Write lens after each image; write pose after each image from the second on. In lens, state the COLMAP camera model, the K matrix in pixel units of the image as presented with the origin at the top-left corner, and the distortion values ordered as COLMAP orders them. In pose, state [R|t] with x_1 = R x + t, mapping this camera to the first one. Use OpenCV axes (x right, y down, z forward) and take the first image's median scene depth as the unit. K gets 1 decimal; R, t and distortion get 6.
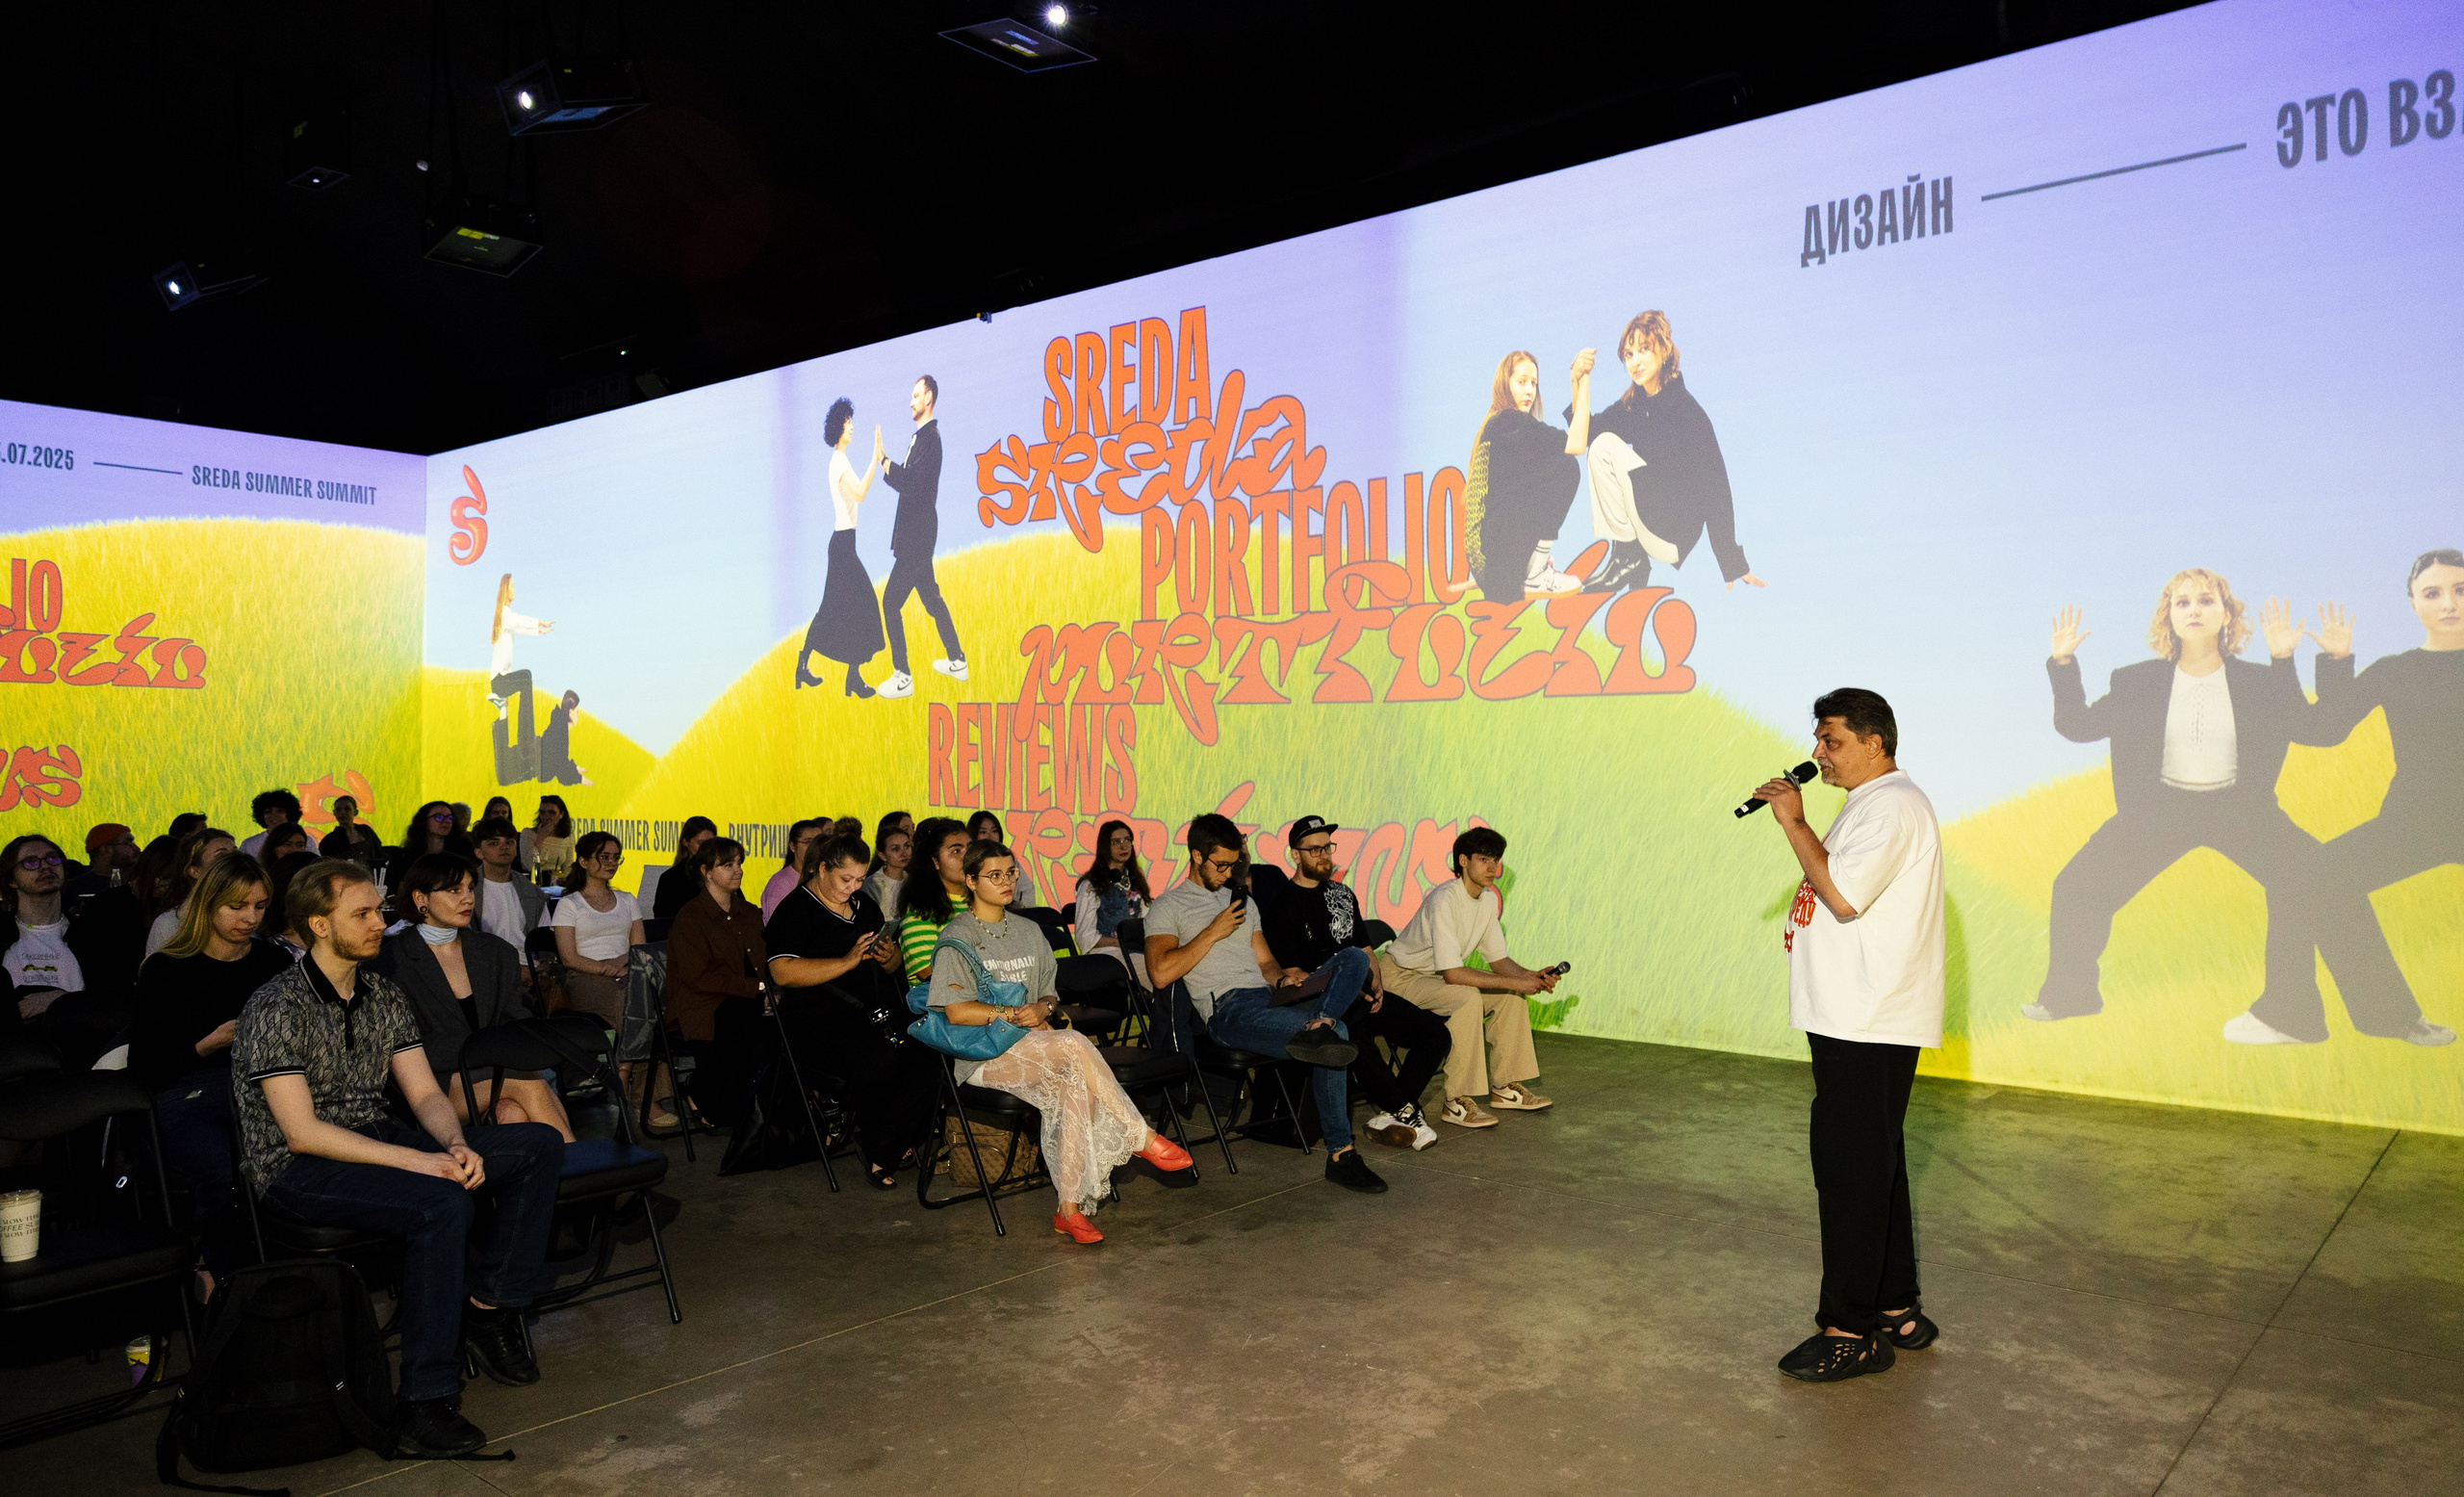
lens RADIAL K [[1707.8, 0, 1212.1], [0, 1707.8, 778.4], [0, 0, 1]] dist [-0.001428, -0.001126]
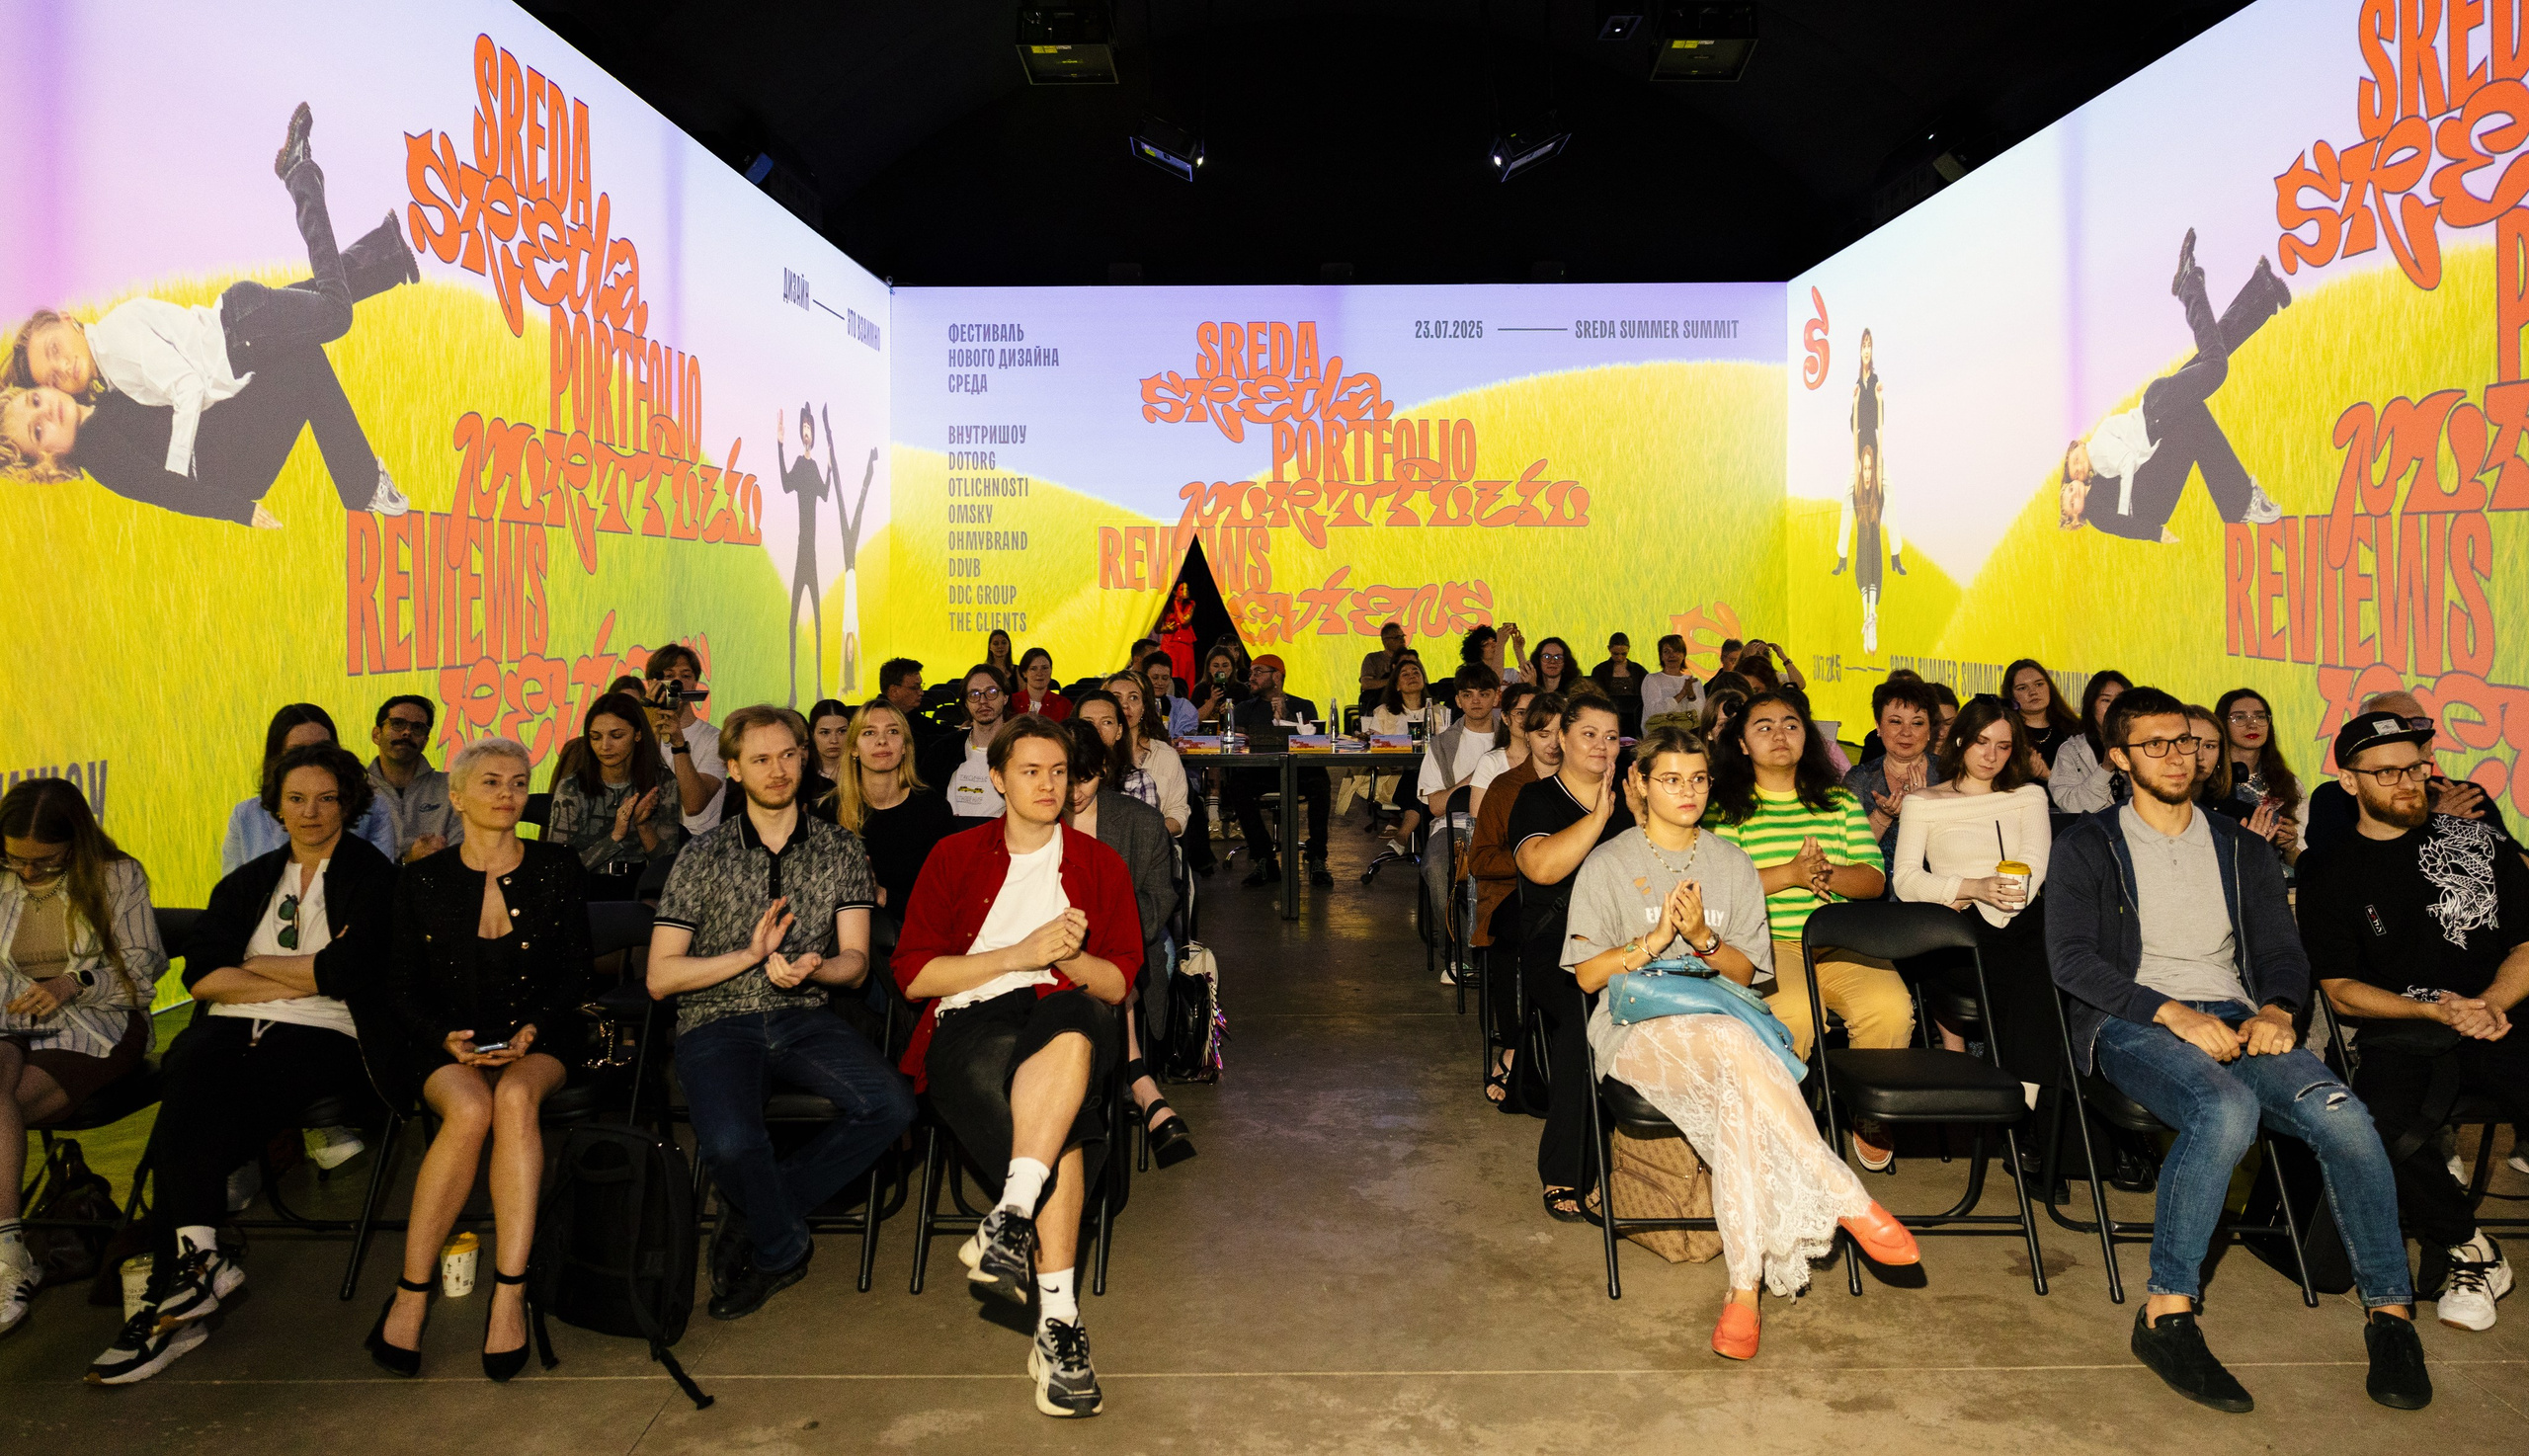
lens RADIAL K [[1714.7, 0, 1271.6], [0, 1714.7, 599.3], [0, 0, 1]] dist [-0.004283, 0.002357]
pose [[0.649570, 0.001703, -0.760300, 0.119055], [-0.003382, 0.999994, -0.000650, -0.005846], [0.760294, 0.002993, 0.649572, 0.166685]]
